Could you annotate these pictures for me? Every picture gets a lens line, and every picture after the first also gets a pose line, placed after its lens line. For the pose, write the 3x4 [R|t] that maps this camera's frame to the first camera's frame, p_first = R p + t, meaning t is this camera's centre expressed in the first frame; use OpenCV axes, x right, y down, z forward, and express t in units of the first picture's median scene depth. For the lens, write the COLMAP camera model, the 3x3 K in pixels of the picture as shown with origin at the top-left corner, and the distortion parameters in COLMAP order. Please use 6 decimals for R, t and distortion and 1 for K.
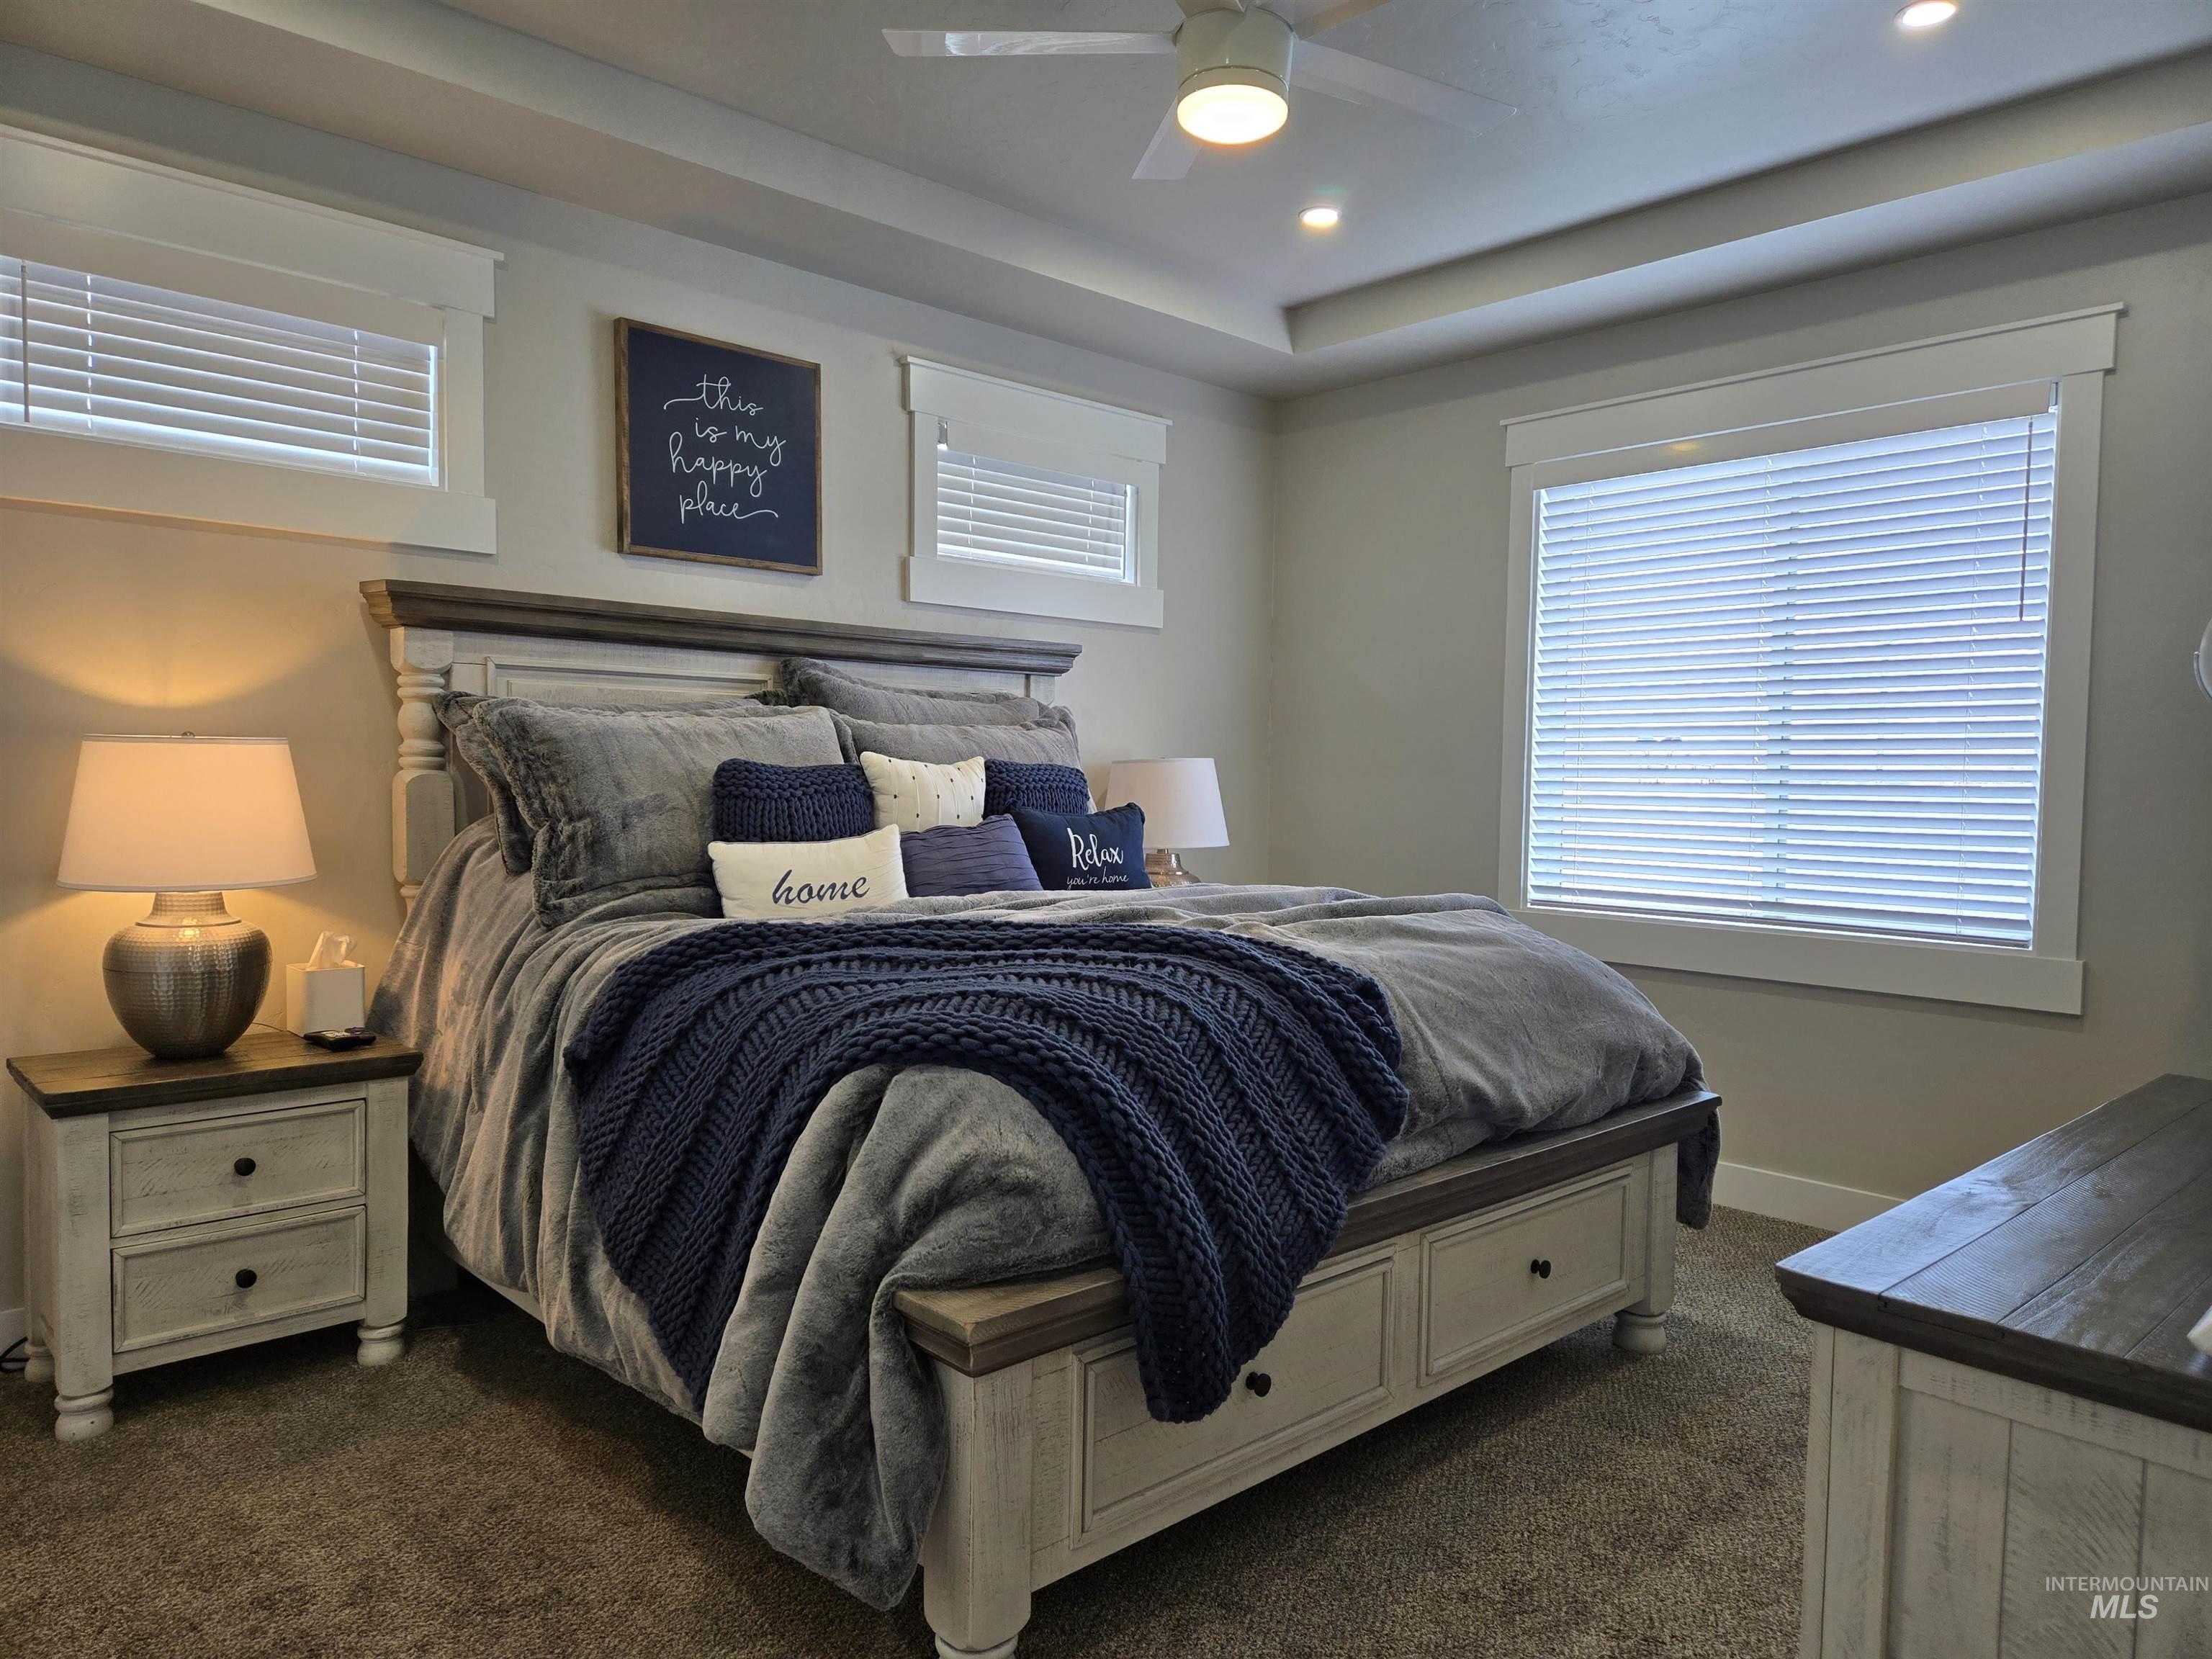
lens RADIAL K [[1482.3, 0, 1101.1], [0, 1482.3, 844.5], [0, 0, 1]] dist [0.057106, -0.011172]
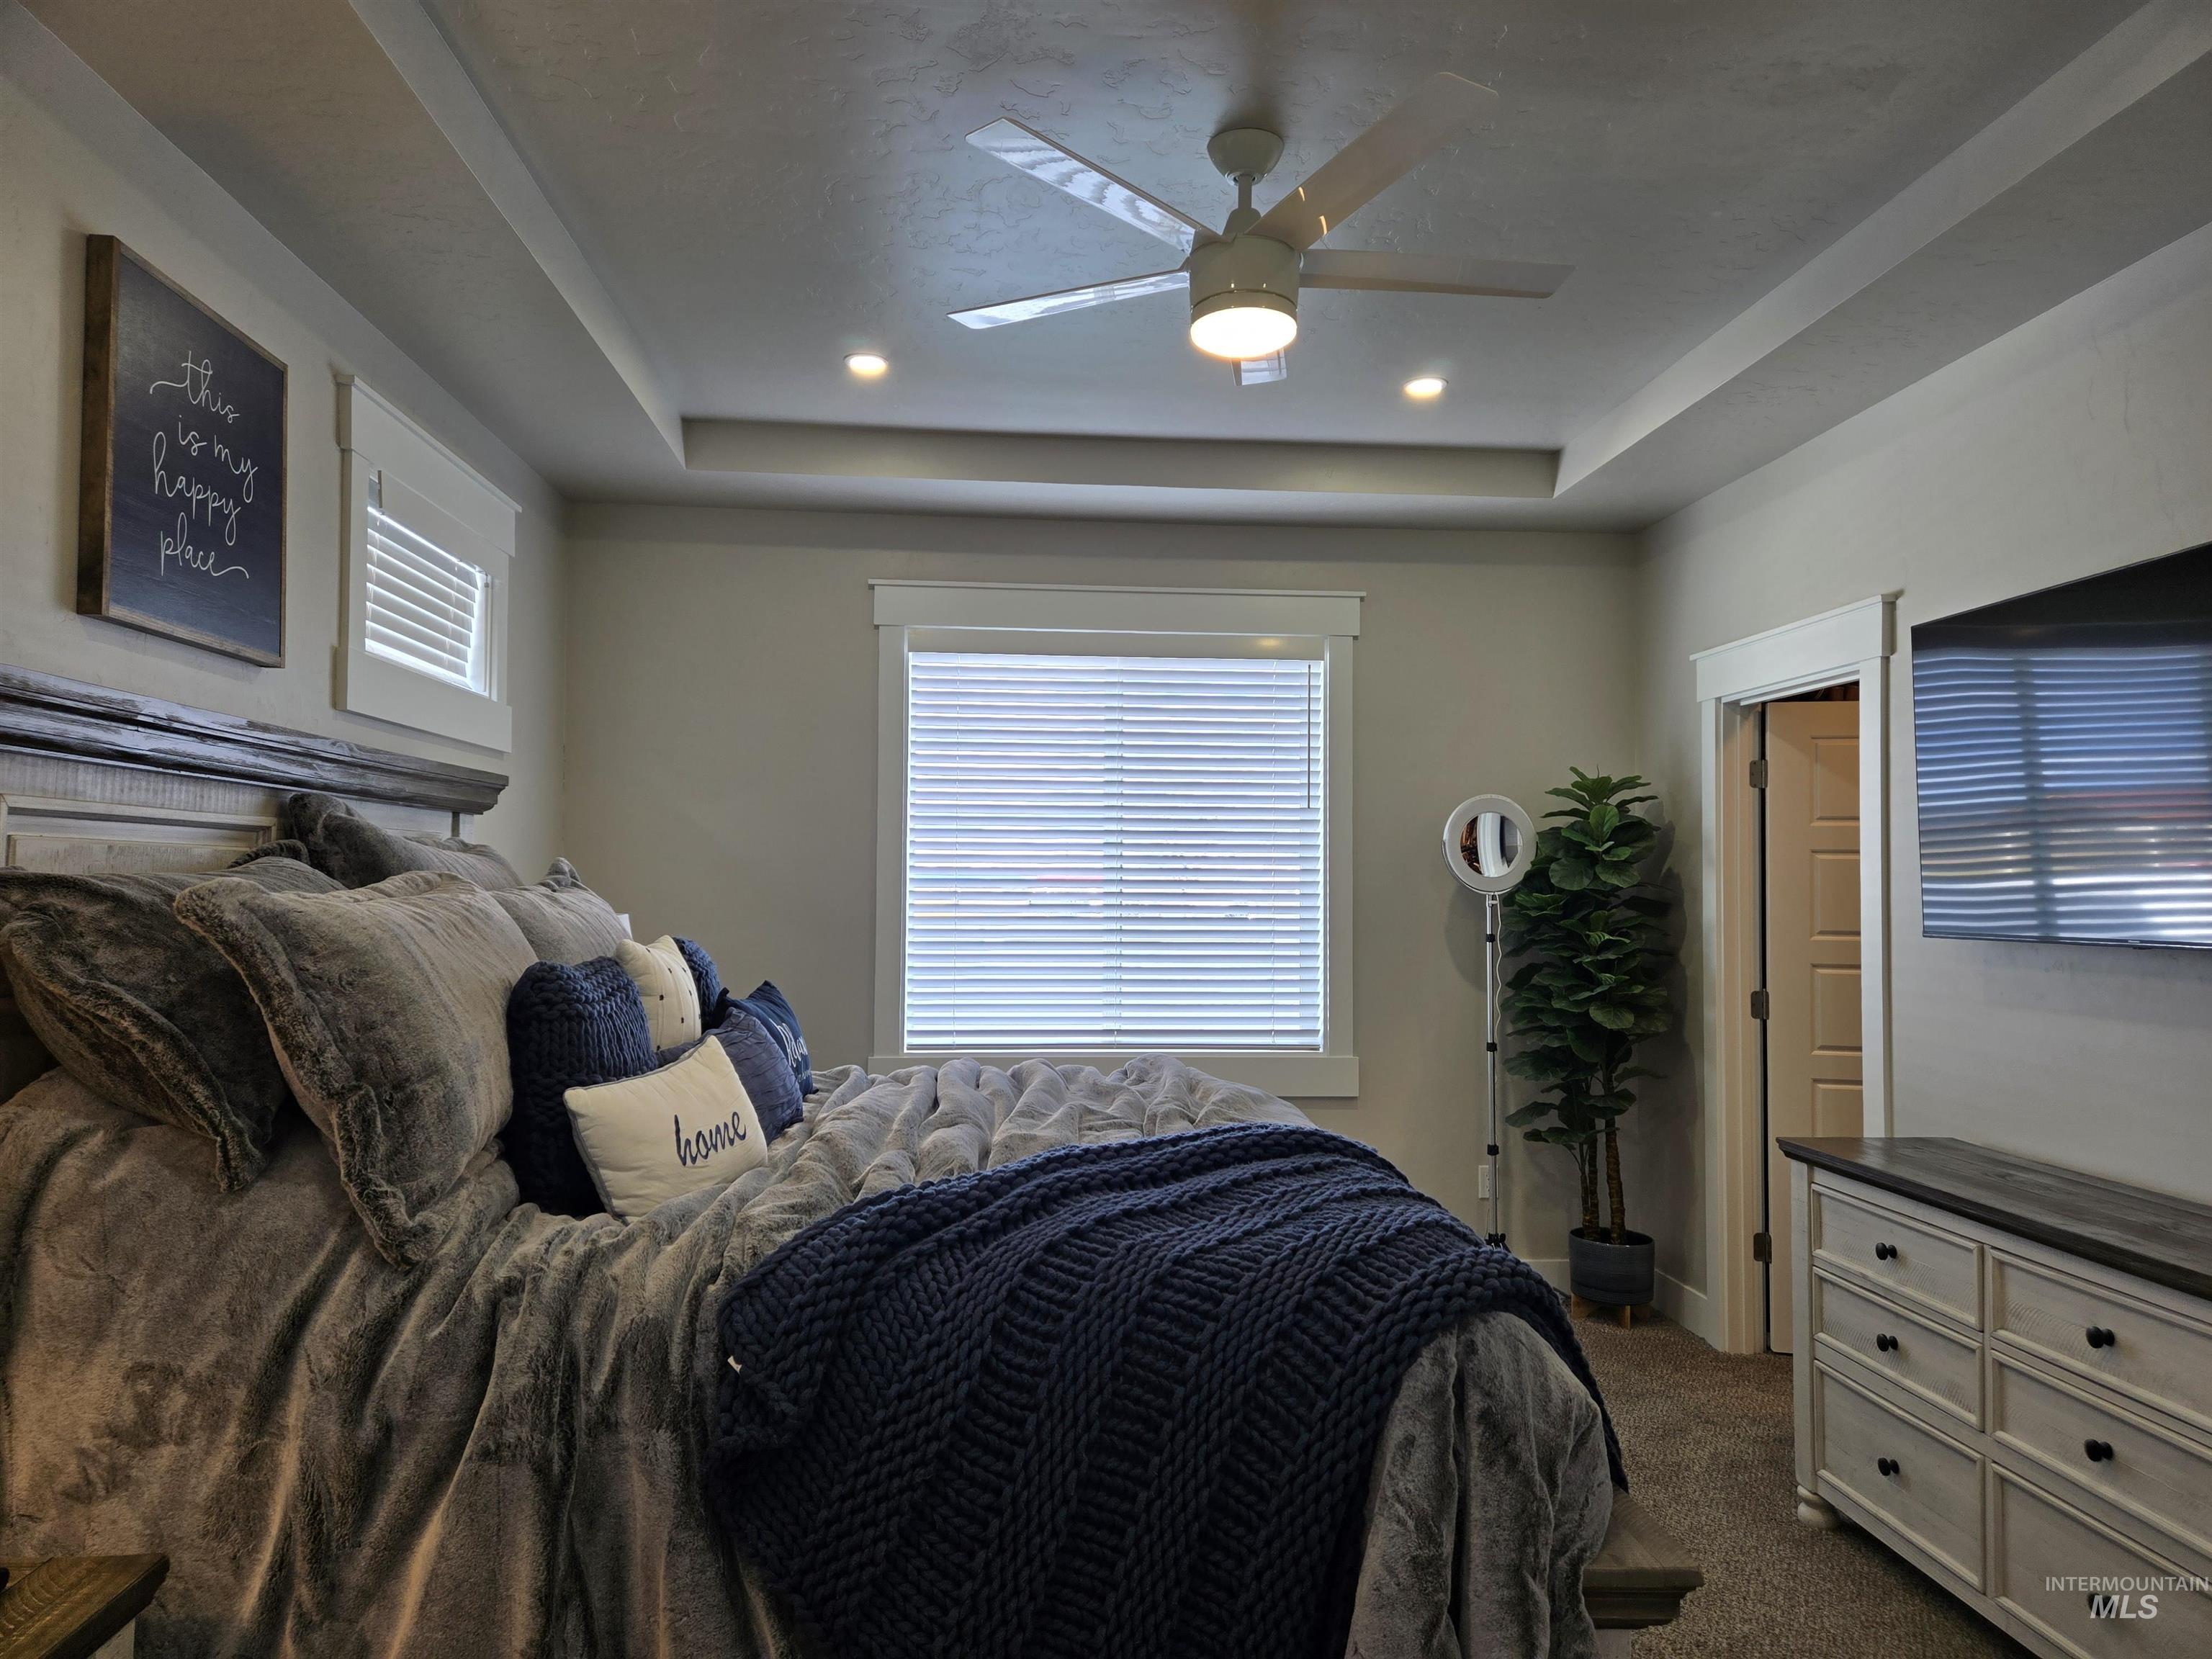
lens RADIAL K [[1482.3, 0, 1100.9], [0, 1482.3, 829.4], [0, 0, 1]] dist [0.057106, -0.011172]
pose [[0.623365, 0.019731, 0.781682, -0.511513], [0.039228, 0.997634, -0.056465, -0.056931], [-0.780947, 0.065862, 0.621115, 0.300566]]
